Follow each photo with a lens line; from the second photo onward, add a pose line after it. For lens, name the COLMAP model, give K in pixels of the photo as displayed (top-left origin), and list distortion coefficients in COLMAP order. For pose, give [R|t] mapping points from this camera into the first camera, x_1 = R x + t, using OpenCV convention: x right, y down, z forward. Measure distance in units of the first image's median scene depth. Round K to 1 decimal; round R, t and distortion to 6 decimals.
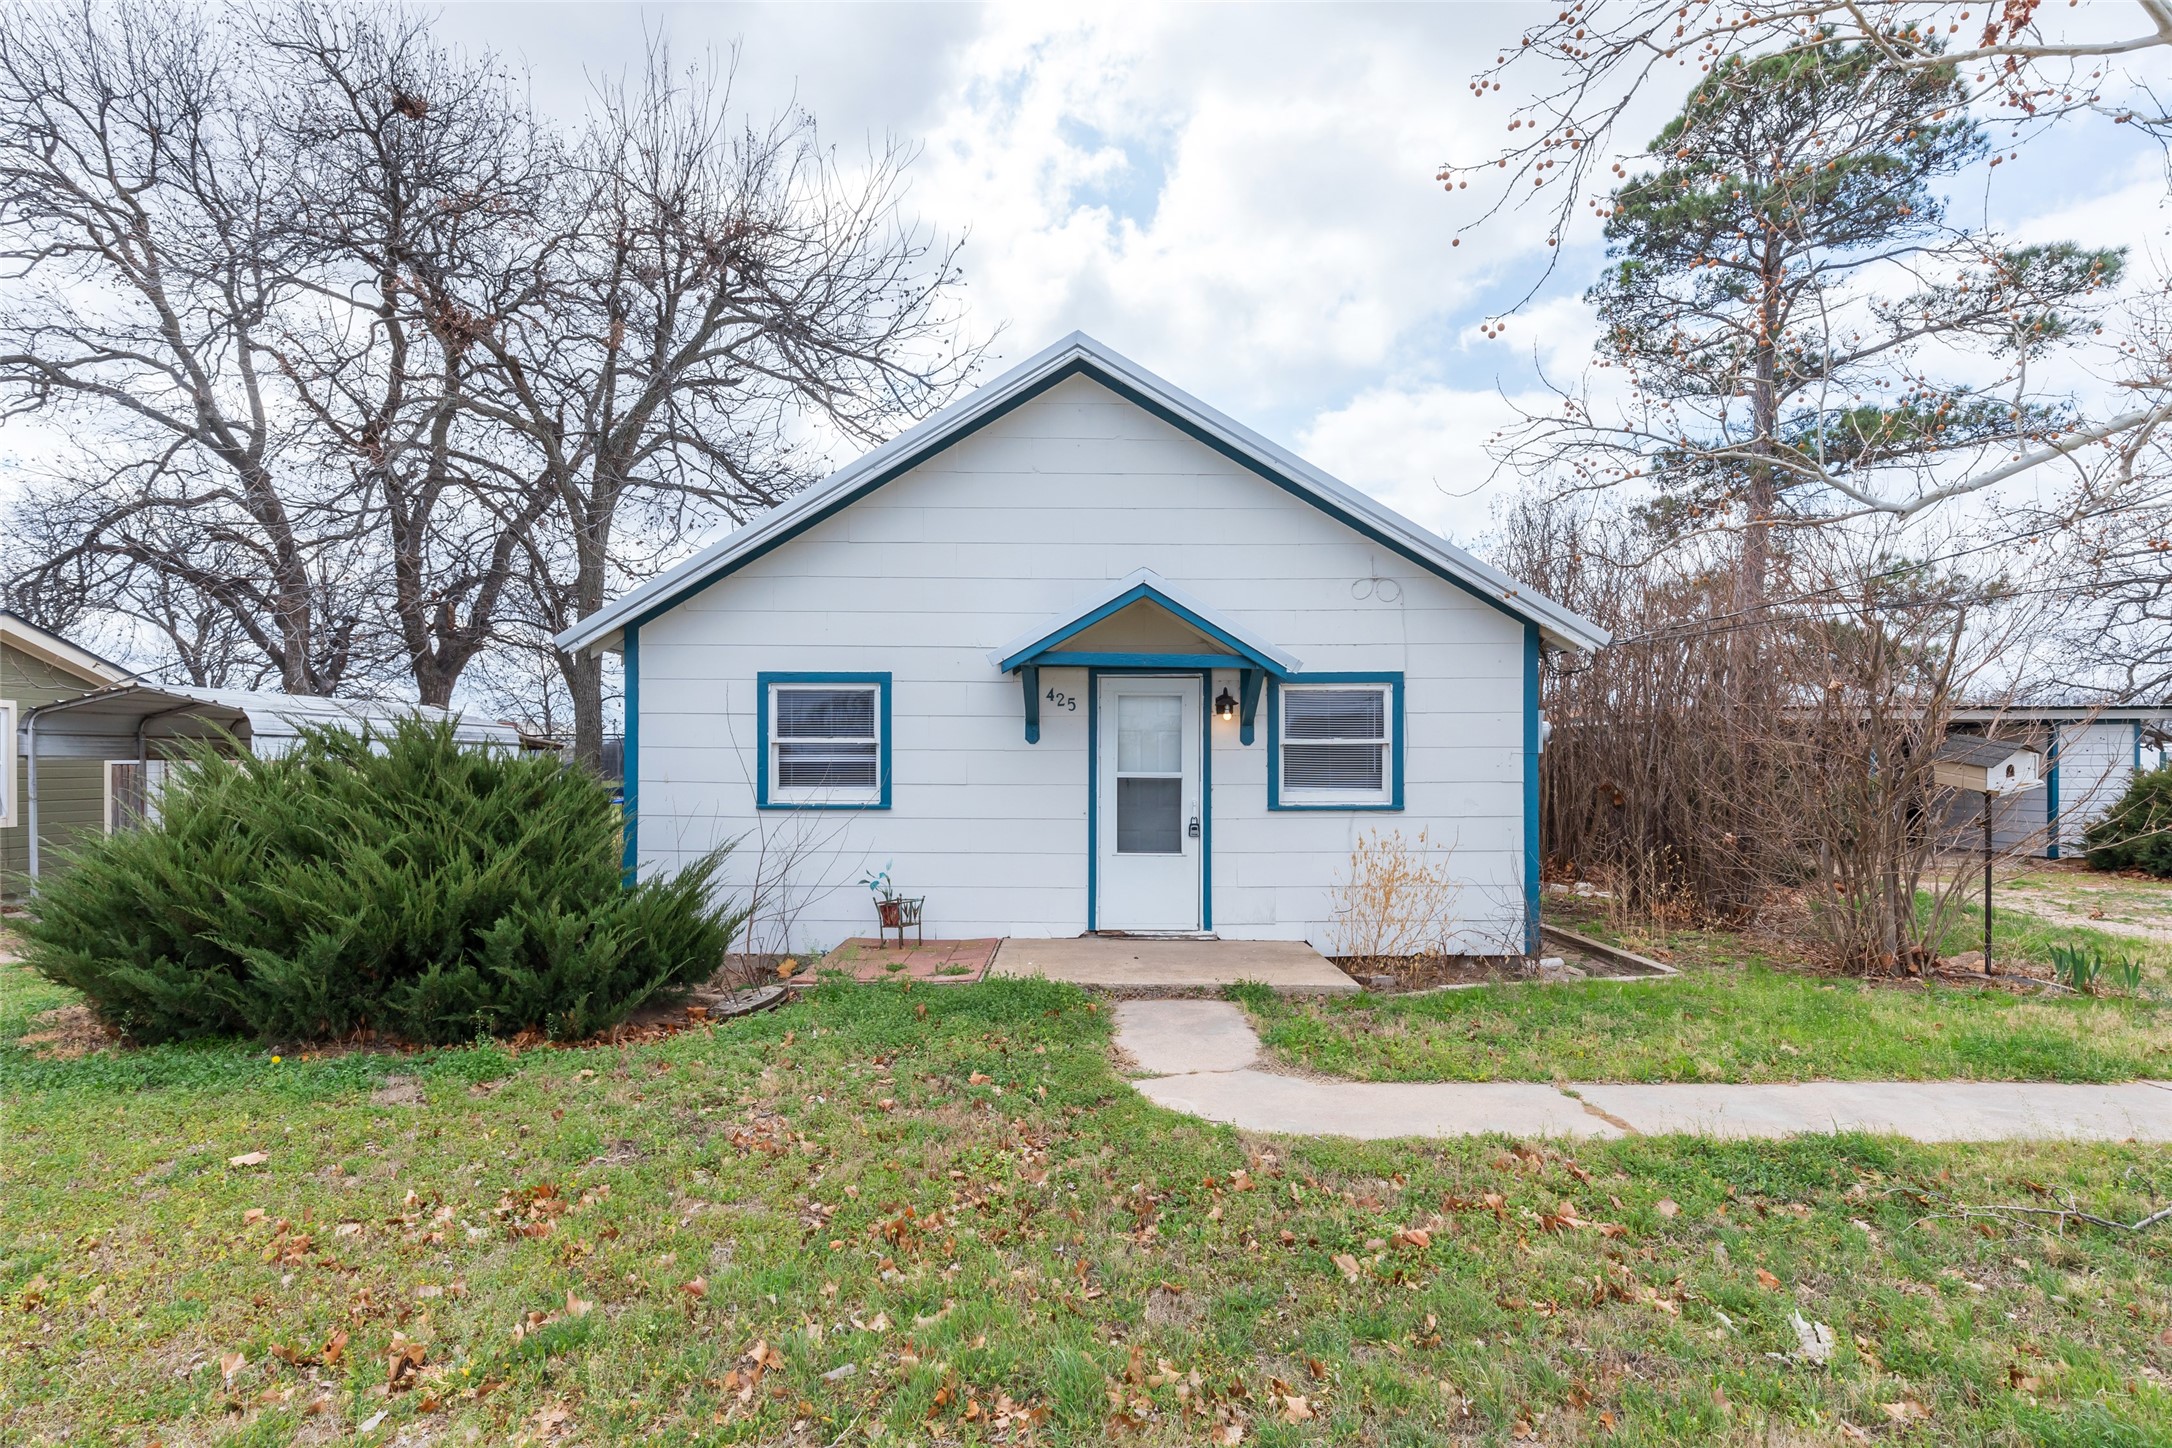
lens RADIAL K [[1145.6, 0, 1085.9], [0, 1145.6, 785.3], [0, 0, 1]] dist [0.000387, 0.000985]
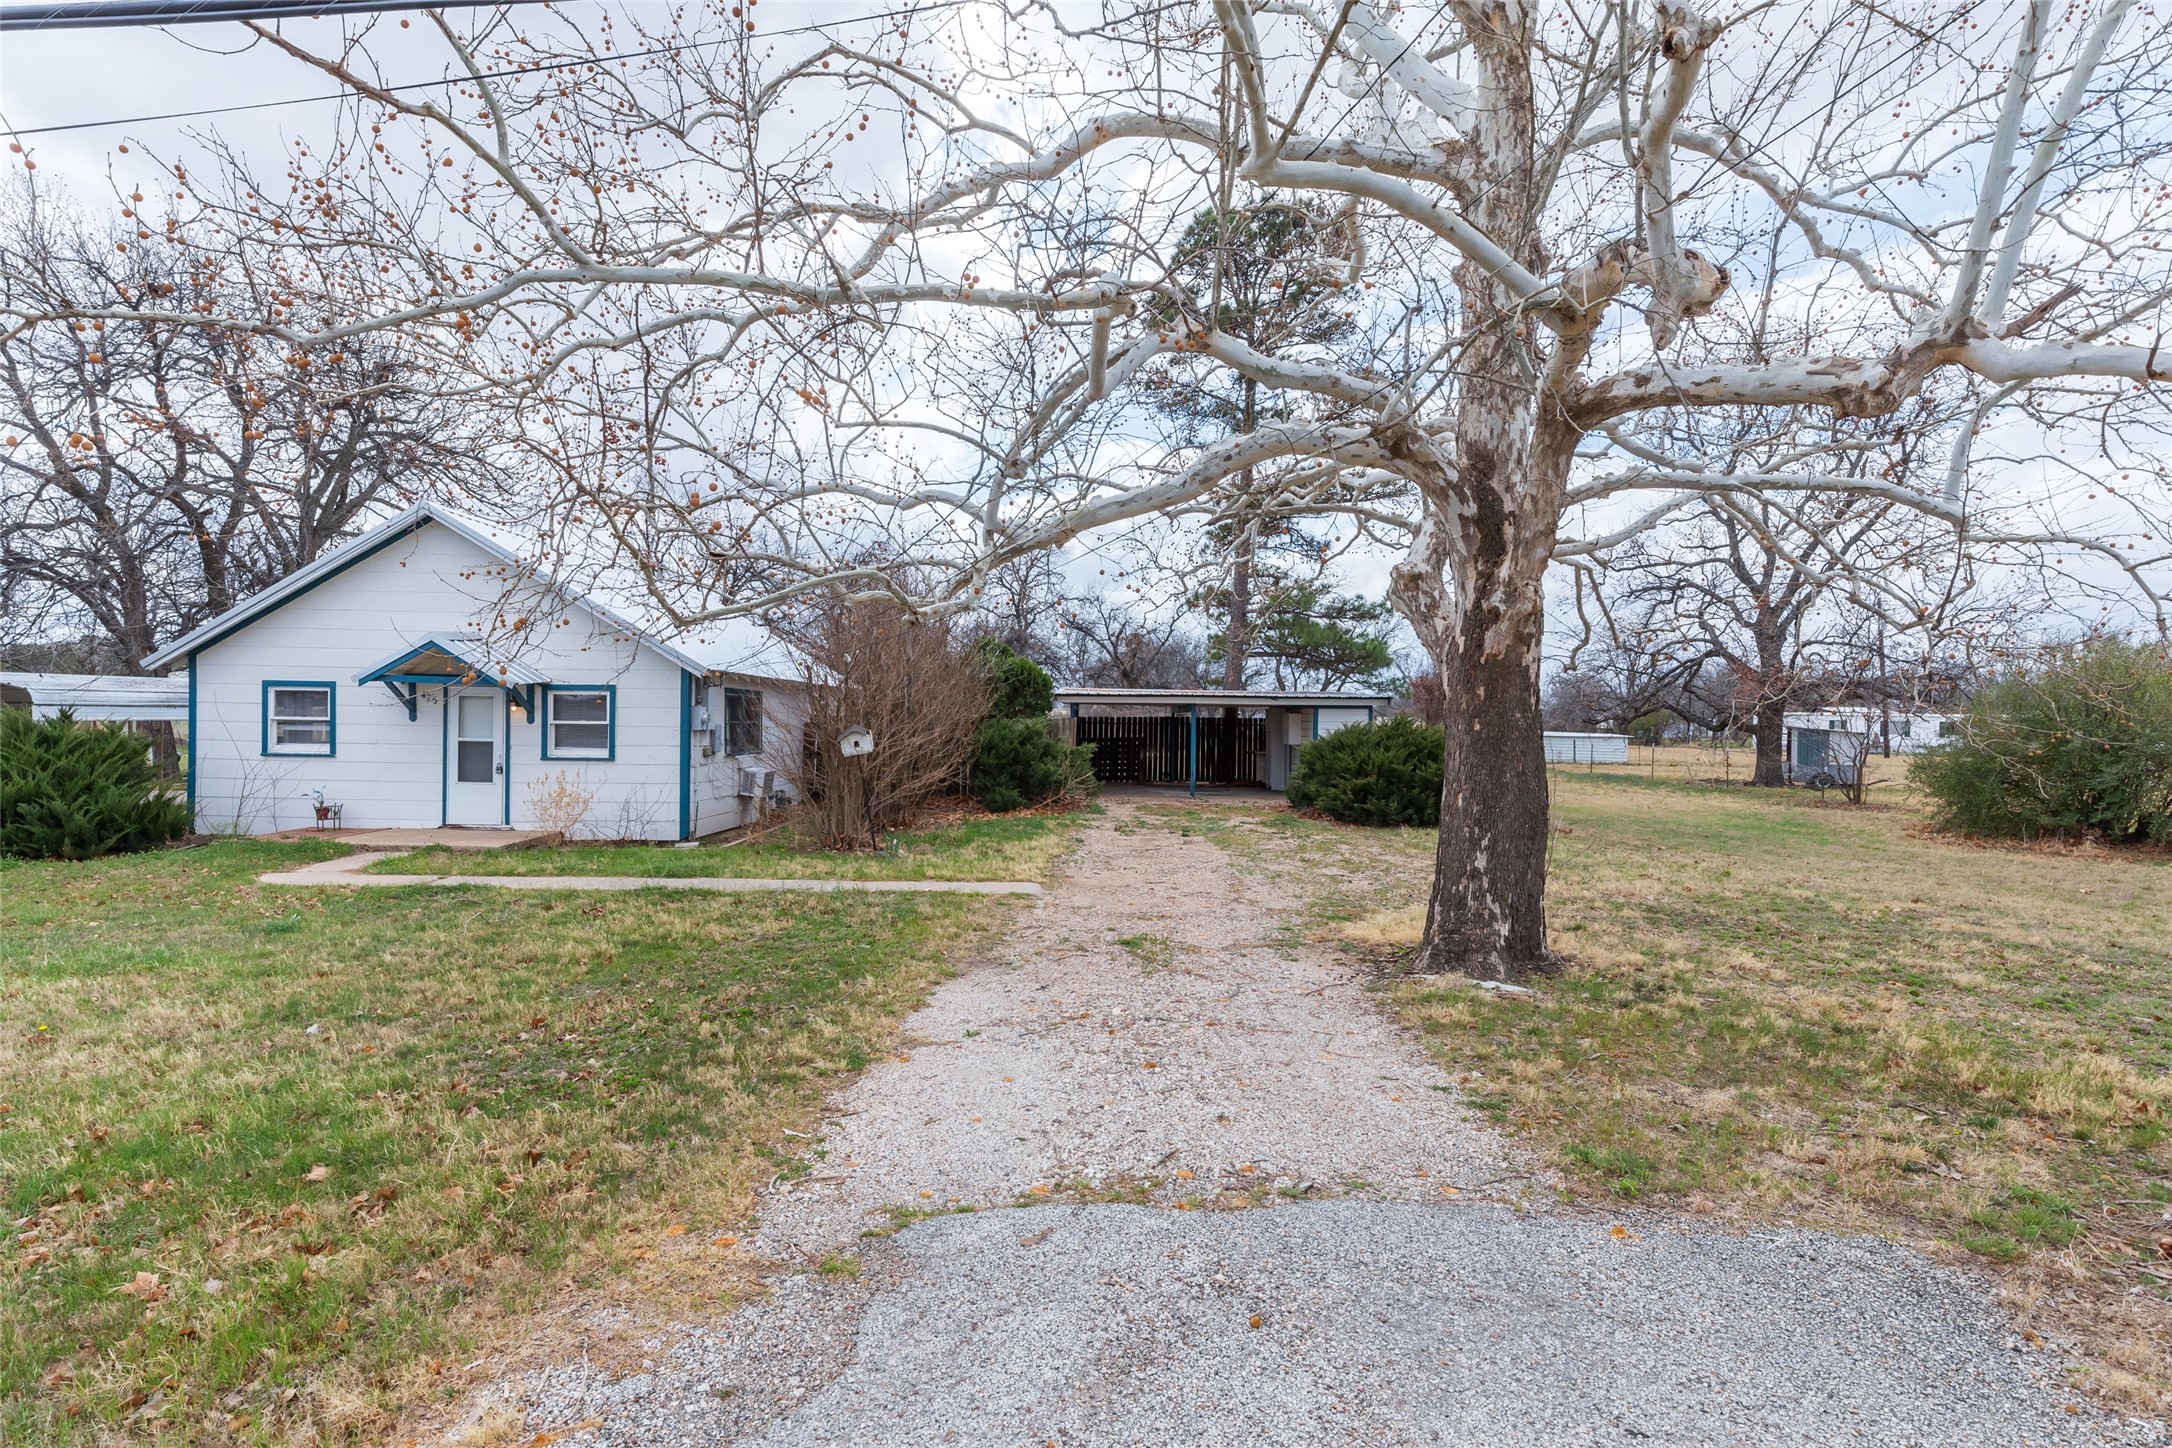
lens RADIAL K [[1115.7, 0, 1080.8], [0, 1115.7, 739.1], [0, 0, 1]] dist [-0.000678, 0.002476]
pose [[0.999910, 0.012646, 0.004420, 1.008901], [-0.012659, 0.999915, 0.003049, -0.027453], [-0.004381, -0.003105, 0.999986, -0.779170]]
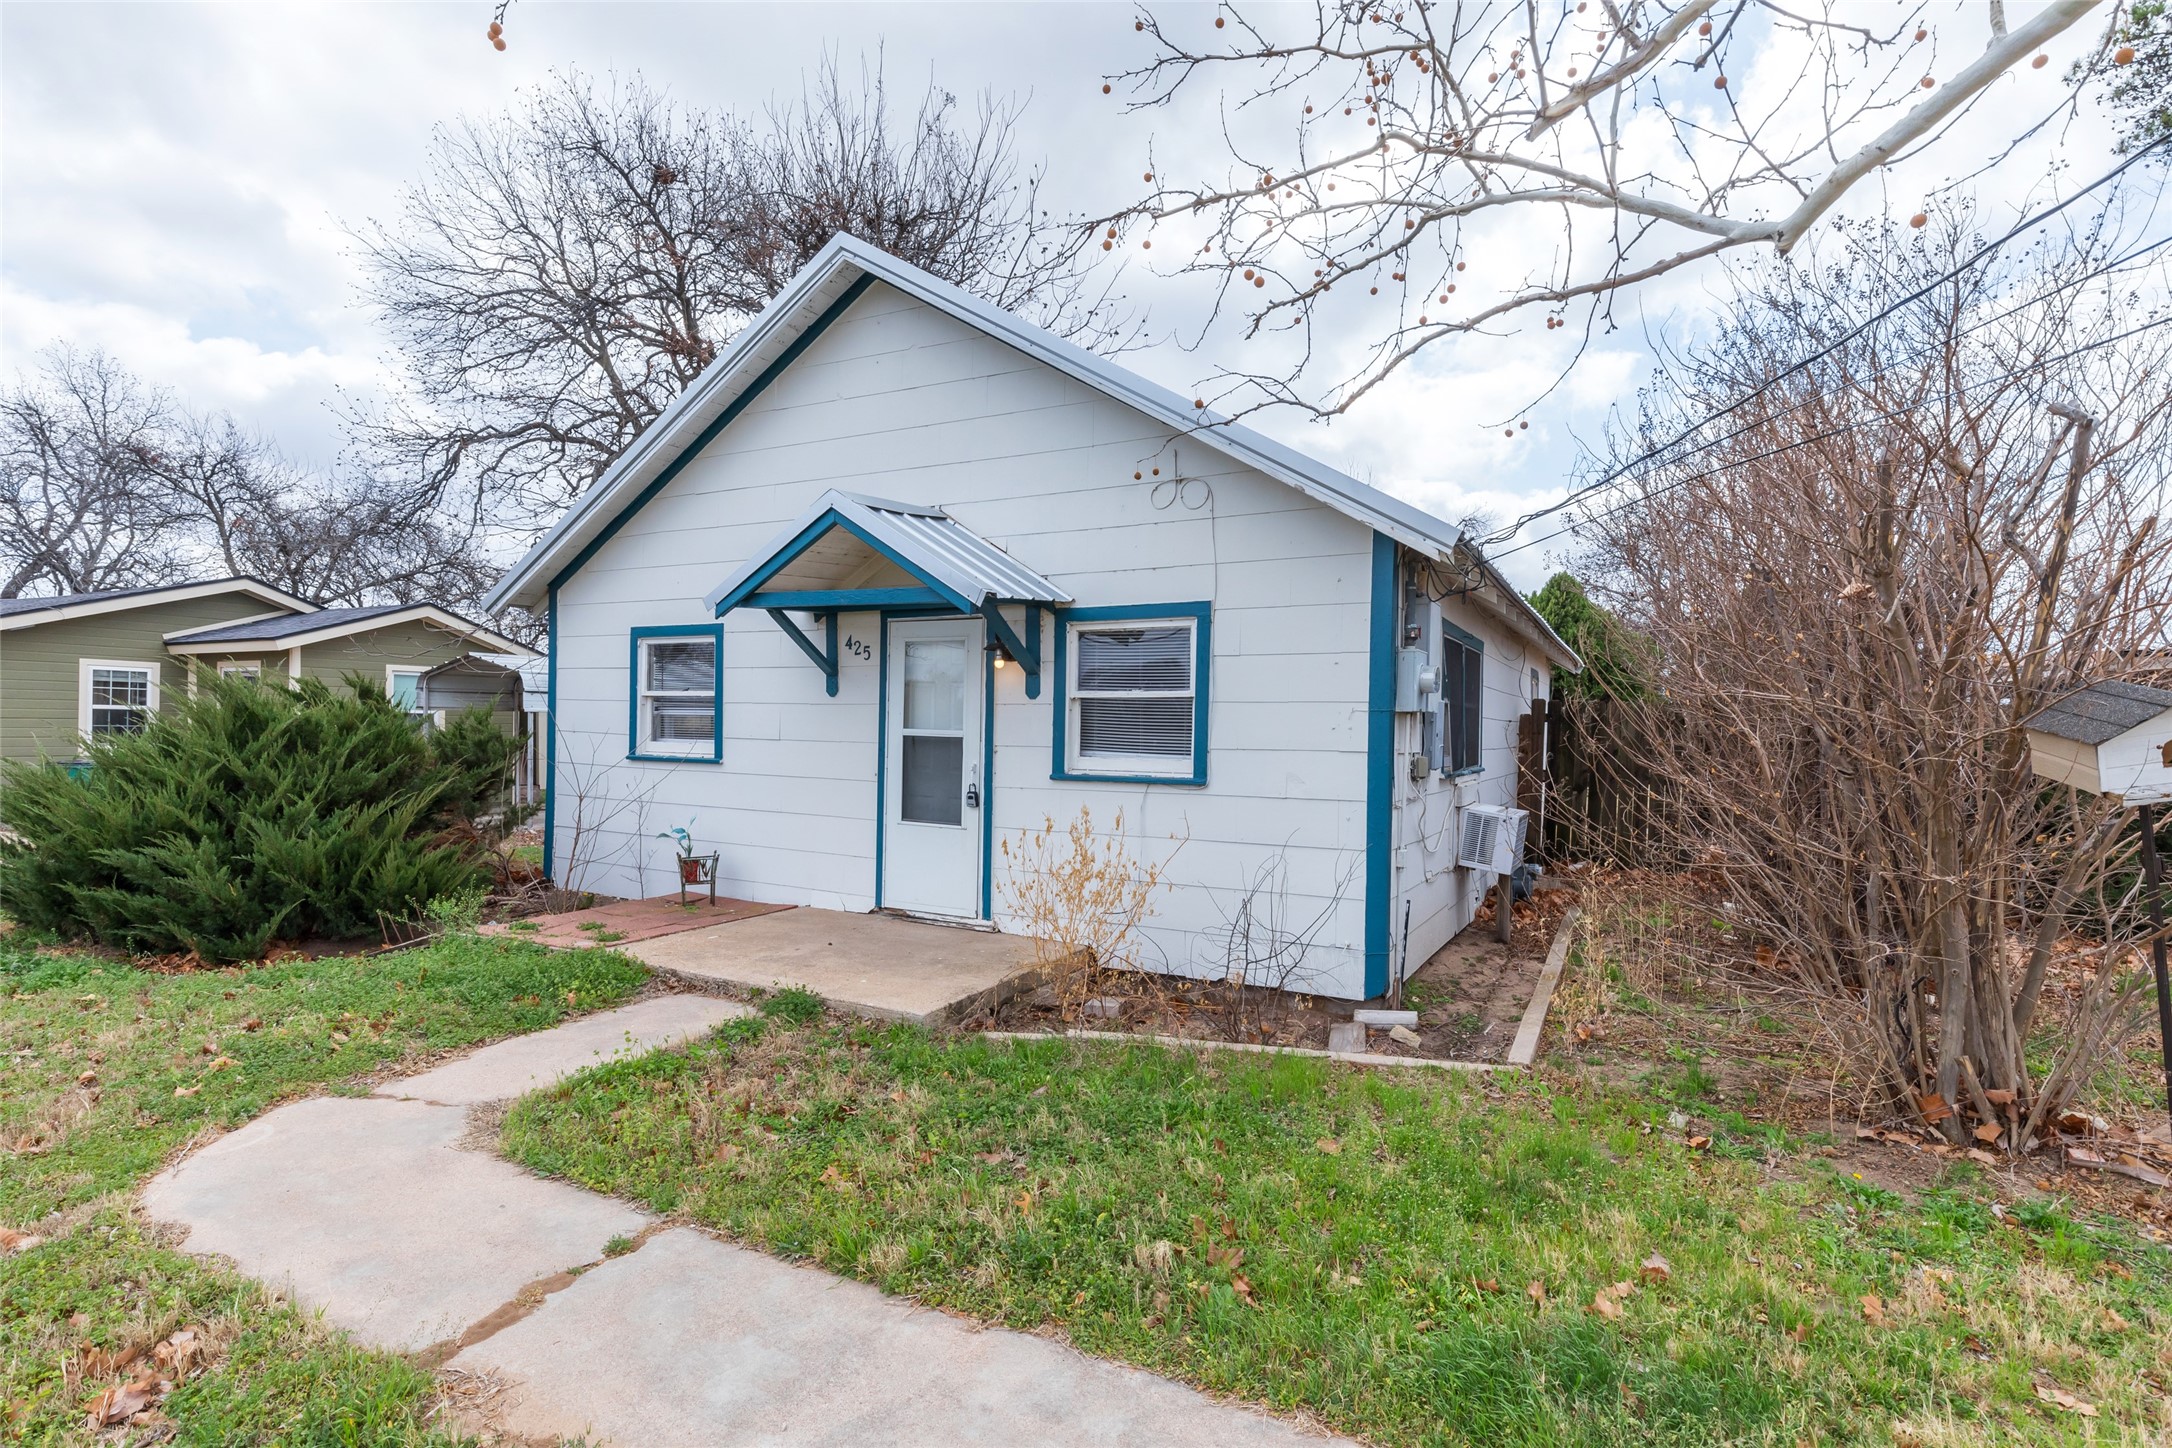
lens RADIAL K [[1049.2, 0, 1094.3], [0, 1049.2, 744.1], [0, 0, 1]] dist [0.004655, 0.000208]
pose [[0.884451, 0.021740, -0.466126, 0.530083], [-0.023280, 0.999726, 0.002455, -0.005436], [0.466052, 0.008680, 0.884715, 0.357695]]
